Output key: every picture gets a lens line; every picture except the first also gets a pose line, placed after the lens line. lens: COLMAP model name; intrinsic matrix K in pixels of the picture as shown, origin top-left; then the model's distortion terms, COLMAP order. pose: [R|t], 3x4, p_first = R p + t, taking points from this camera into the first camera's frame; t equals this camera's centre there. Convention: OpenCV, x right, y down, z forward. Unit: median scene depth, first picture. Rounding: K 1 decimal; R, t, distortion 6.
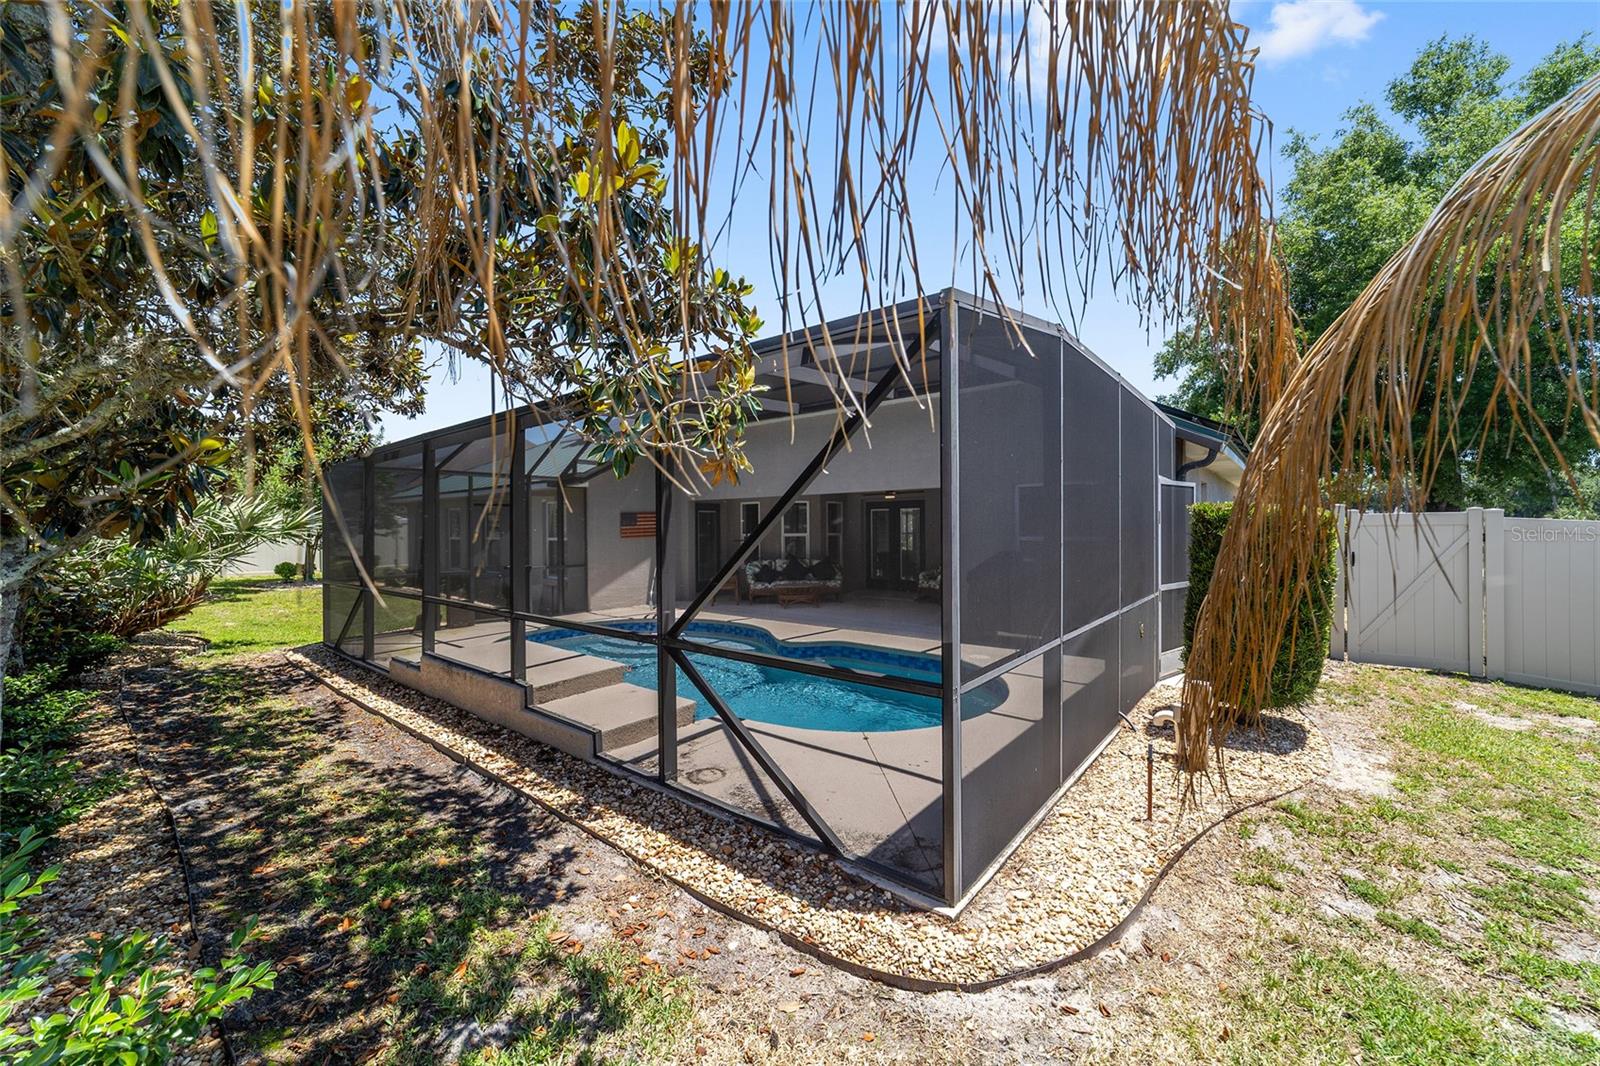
lens RADIAL K [[609.2, 0, 793.0], [0, 609.2, 529.4], [0, 0, 1]] dist [-0.018929, 0.008278]
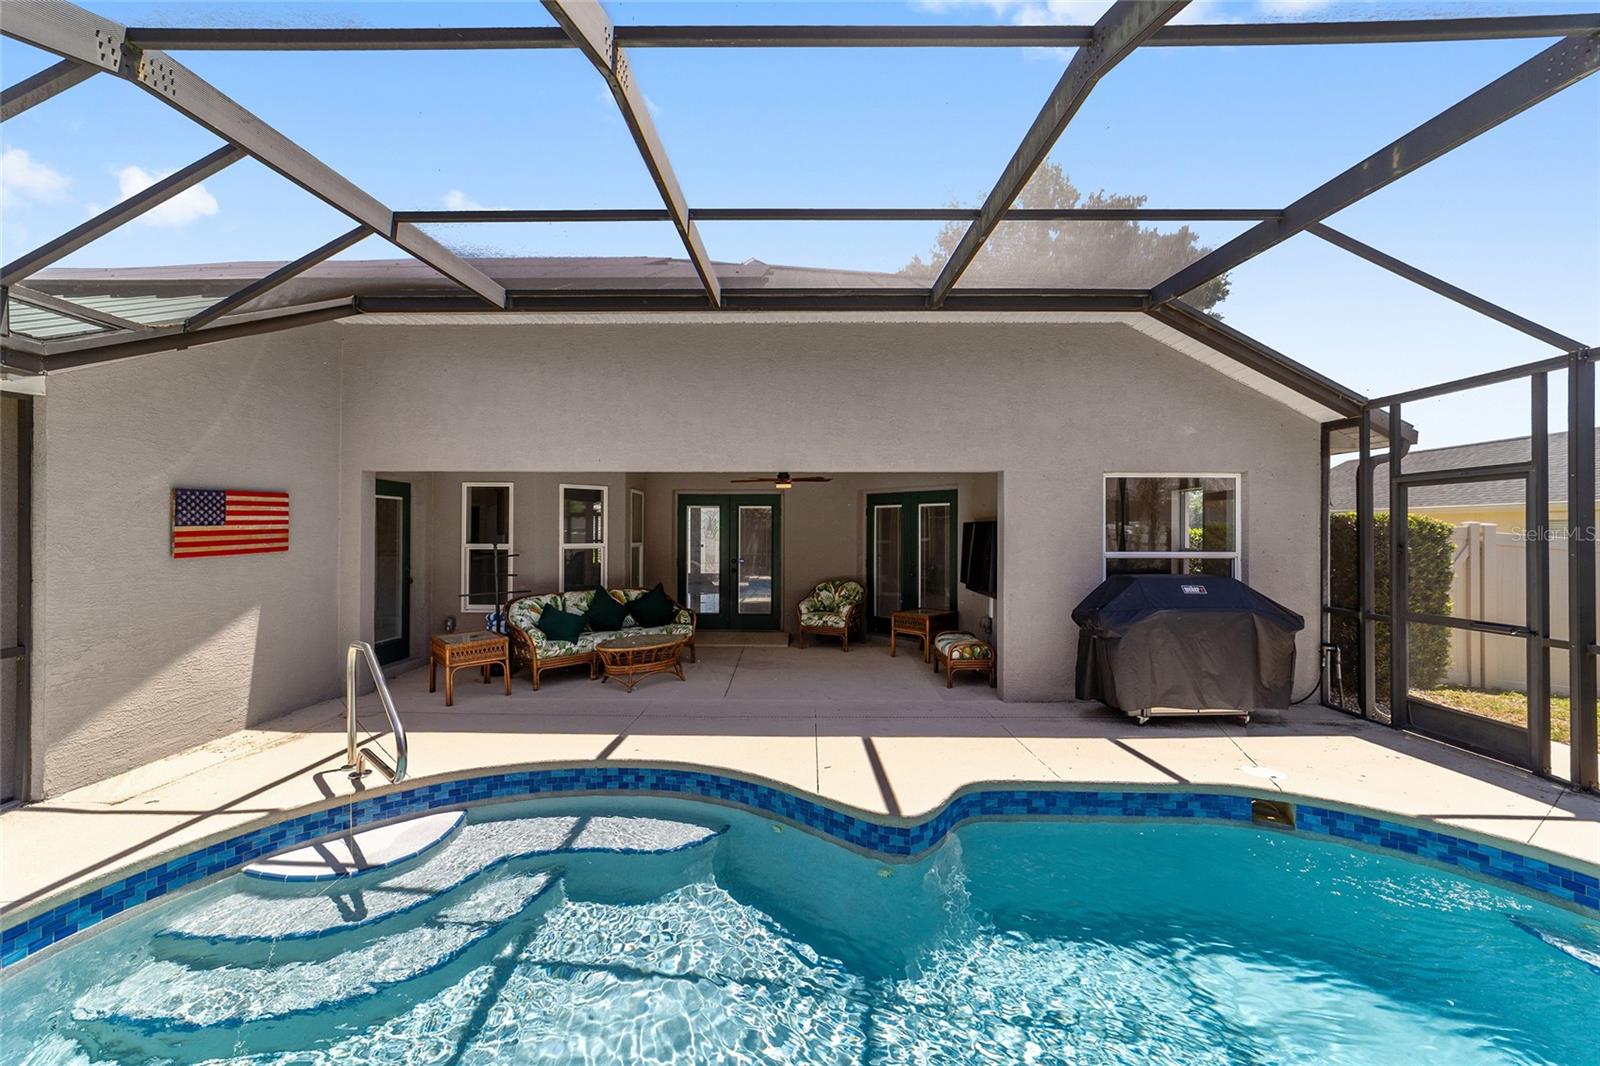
lens RADIAL K [[609.2, 0, 793.0], [0, 609.2, 529.4], [0, 0, 1]] dist [-0.018929, 0.008278]
pose [[0.777923, 0.013683, 0.628210, -0.244828], [-0.007580, 0.999894, -0.012392, -0.001608], [-0.628314, 0.004879, 0.777945, 0.547420]]
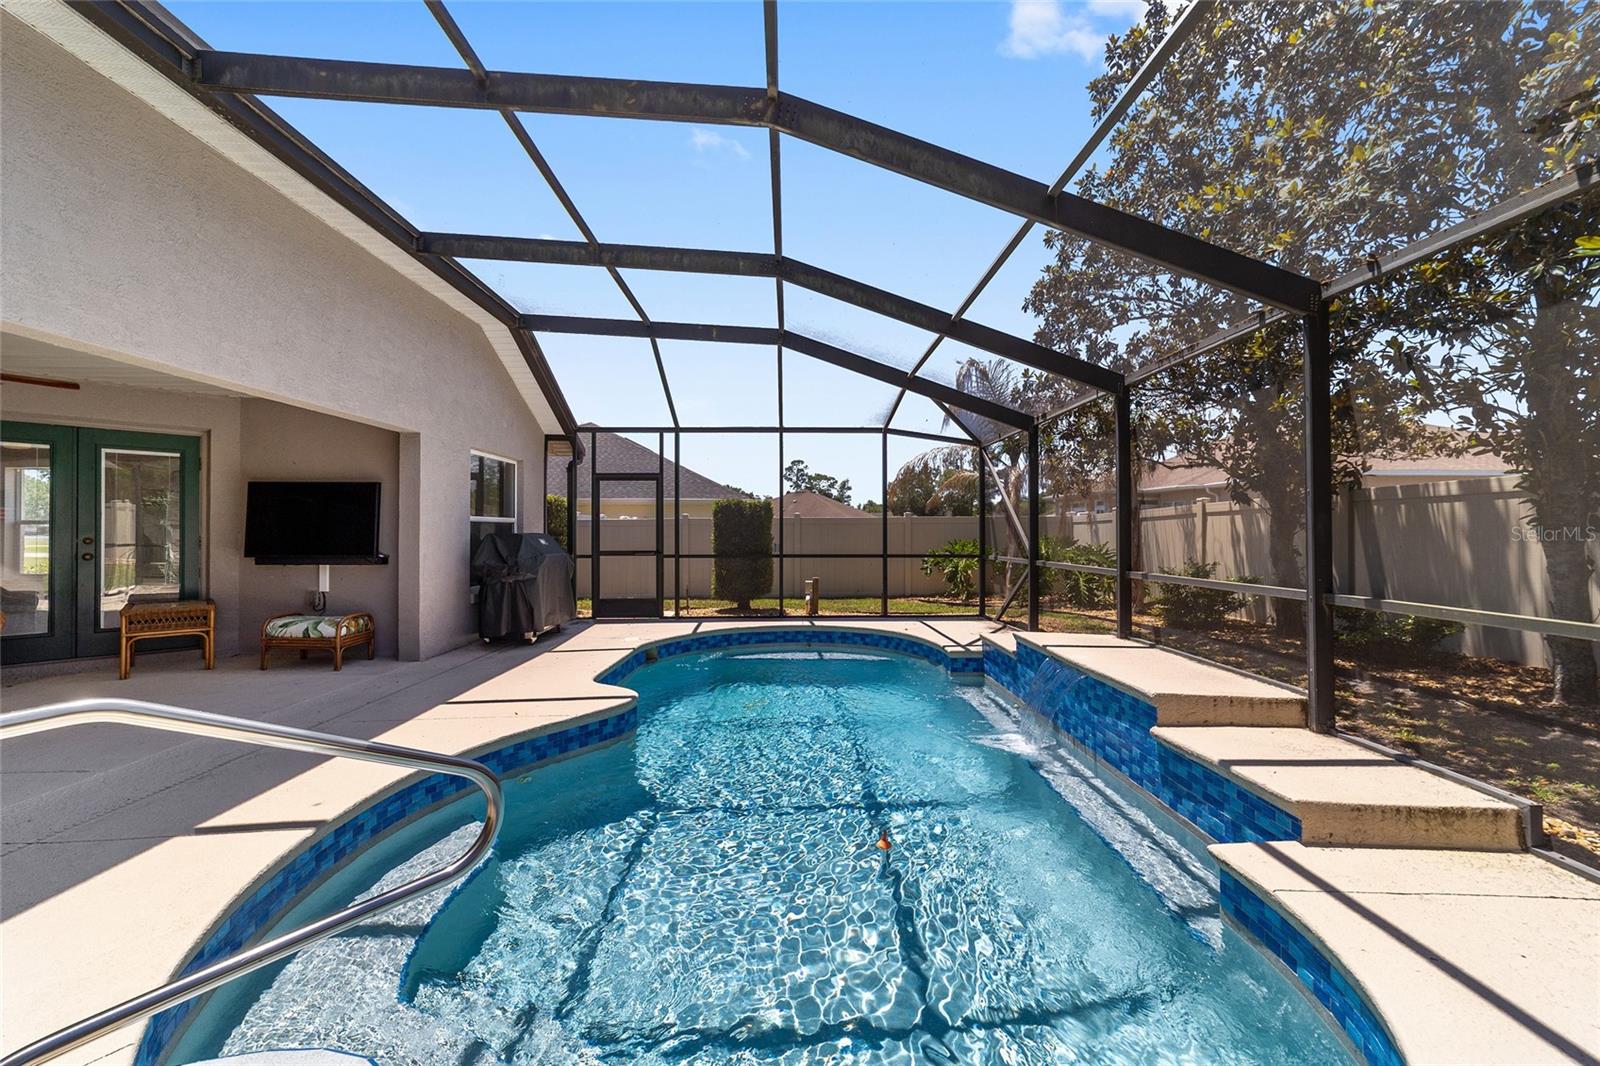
lens RADIAL K [[609.2, 0, 793.0], [0, 609.2, 529.4], [0, 0, 1]] dist [-0.018929, 0.008278]
pose [[-0.644076, 0.009118, 0.764907, -0.384599], [0.006146, 0.999958, -0.006744, 0.029179], [-0.764937, 0.000357, -0.644105, 0.925831]]
